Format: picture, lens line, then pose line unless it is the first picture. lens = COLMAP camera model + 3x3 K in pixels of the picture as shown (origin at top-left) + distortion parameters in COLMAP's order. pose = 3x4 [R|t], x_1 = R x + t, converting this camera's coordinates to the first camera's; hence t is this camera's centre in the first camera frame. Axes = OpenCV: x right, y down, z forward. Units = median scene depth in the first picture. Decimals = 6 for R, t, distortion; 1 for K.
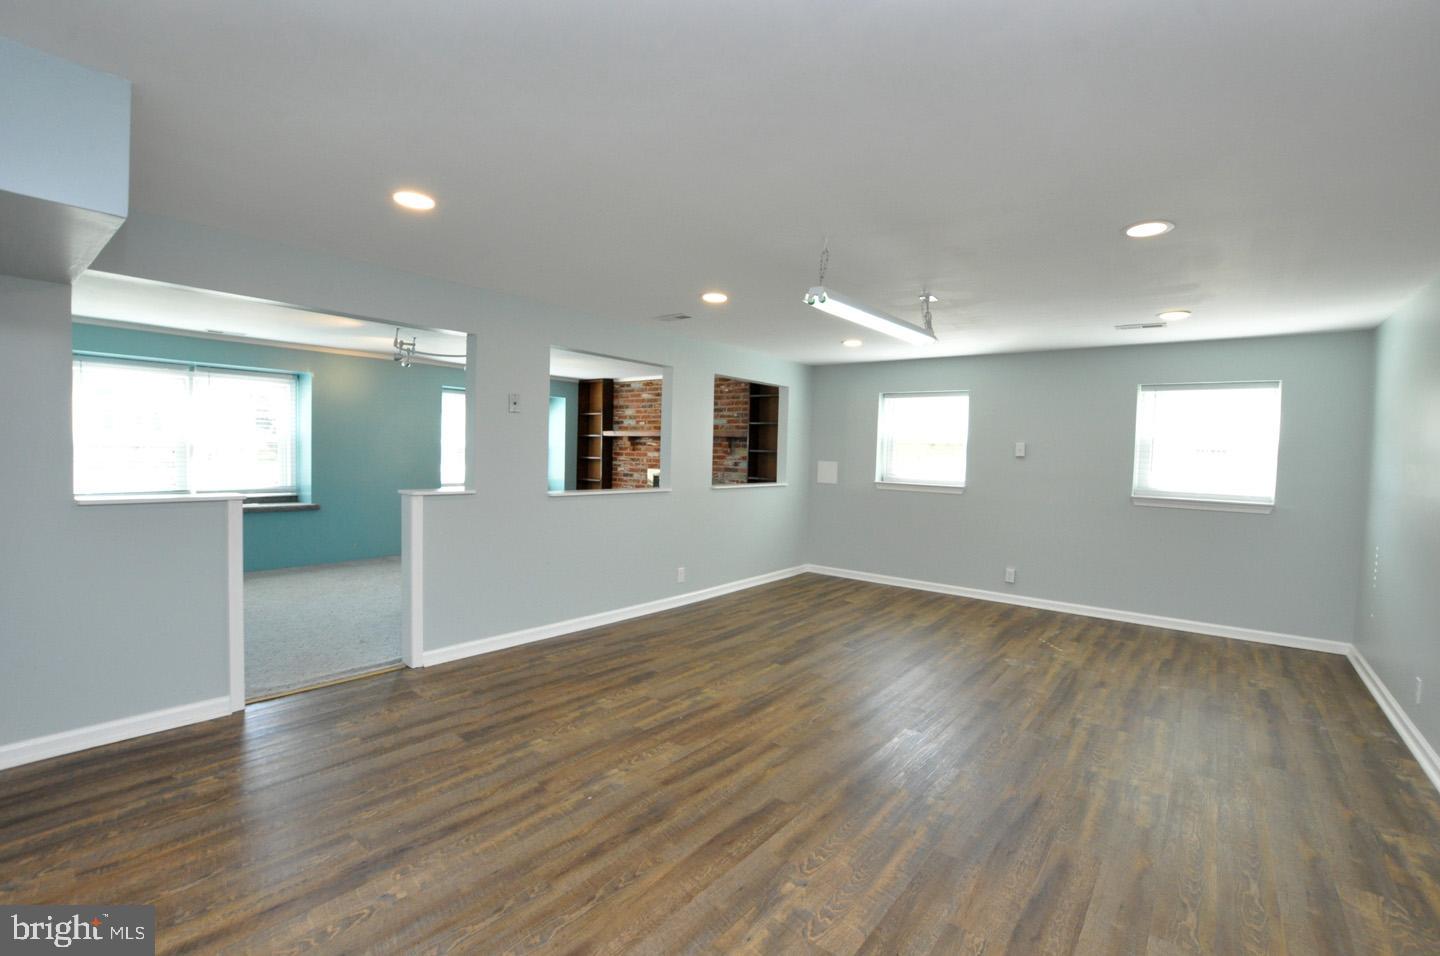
lens RADIAL K [[633.7, 0, 723.5], [0, 633.7, 480.6], [0, 0, 1]] dist [-0.038424, 0.007836]
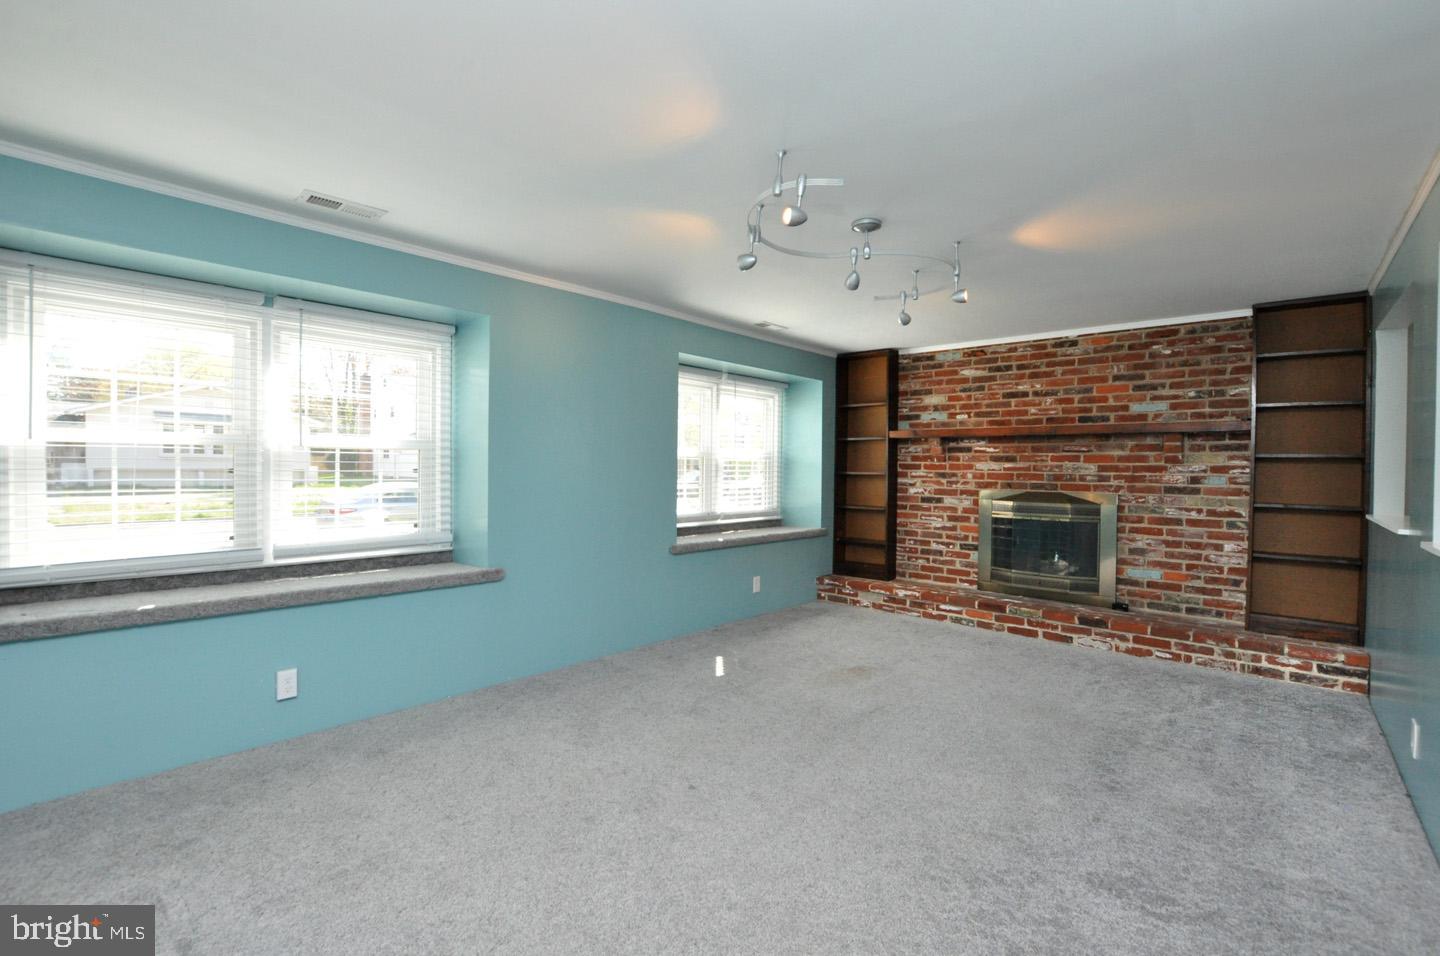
lens RADIAL K [[633.7, 0, 723.5], [0, 633.7, 480.6], [0, 0, 1]] dist [-0.038424, 0.007836]
pose [[0.998032, -0.011350, -0.061670, -0.326445], [0.009539, 0.999517, -0.029582, -0.011702], [0.061976, 0.028935, 0.997658, 0.370068]]
